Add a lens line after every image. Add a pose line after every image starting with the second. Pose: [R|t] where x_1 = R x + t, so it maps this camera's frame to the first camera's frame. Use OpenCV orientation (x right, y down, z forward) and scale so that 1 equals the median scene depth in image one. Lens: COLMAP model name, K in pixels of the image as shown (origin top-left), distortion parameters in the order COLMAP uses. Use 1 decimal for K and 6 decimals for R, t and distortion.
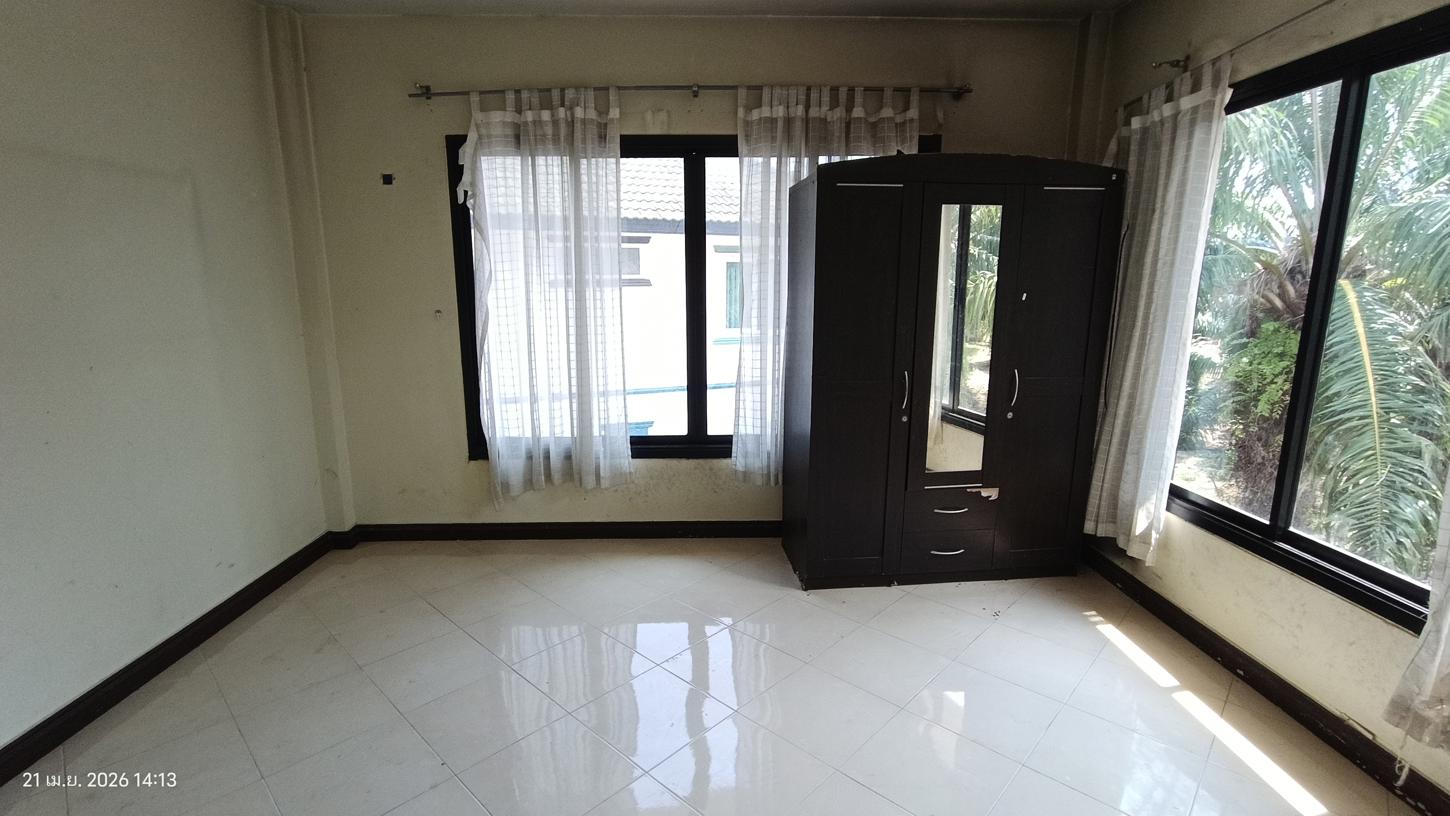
lens RADIAL K [[663.2, 0, 710.7], [0, 663.2, 414.0], [0, 0, 1]] dist [-0.023152, 0.013116]
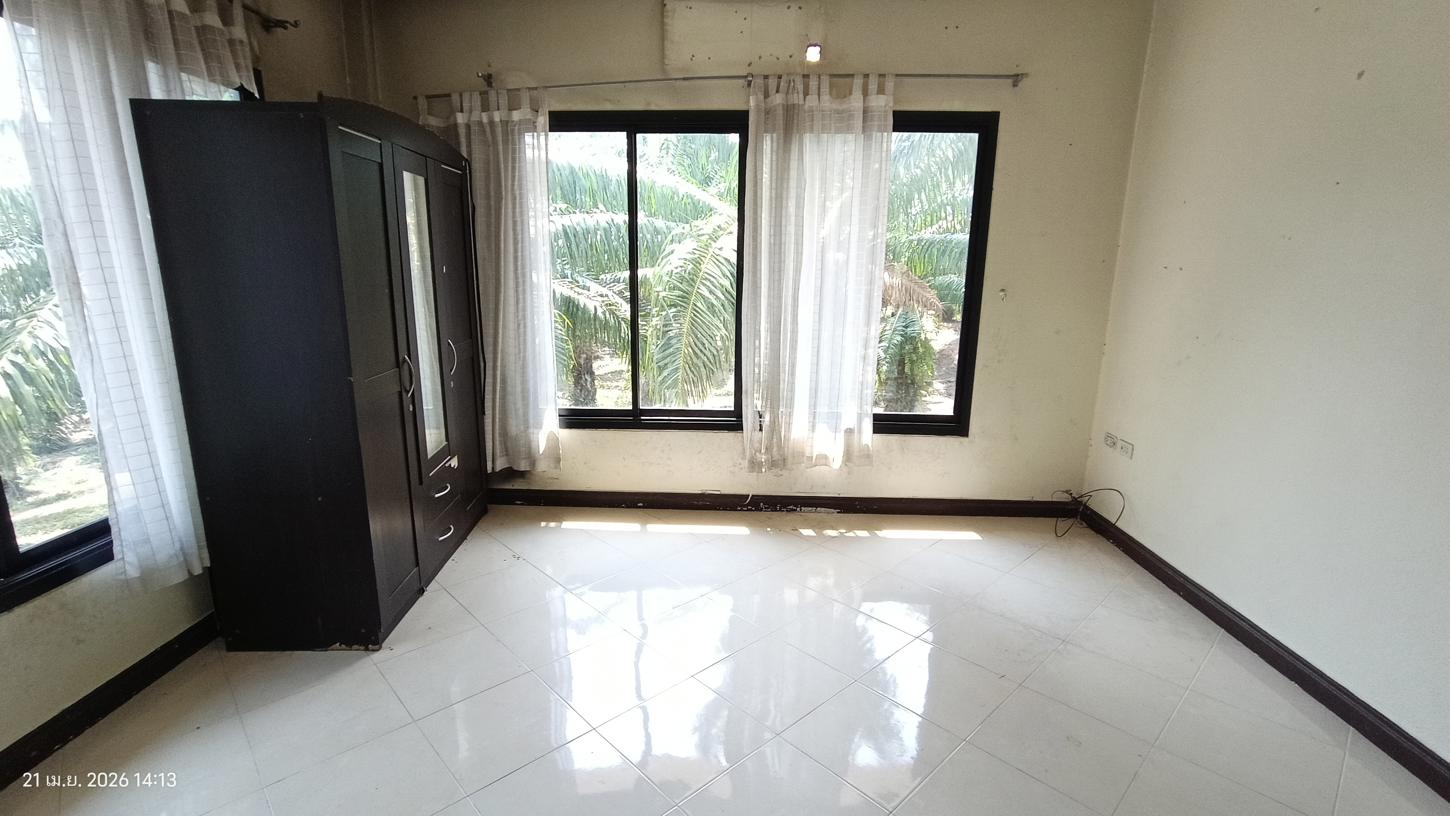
lens RADIAL K [[692.0, 0, 725.0], [0, 692.0, 408.0], [0, 0, 1]] dist [-0.000626, 0.000040]
pose [[0.053879, -0.221450, 0.973682, -0.661843], [0.185446, 0.960354, 0.208157, -0.121041], [-0.981176, 0.169350, 0.092810, 0.542251]]
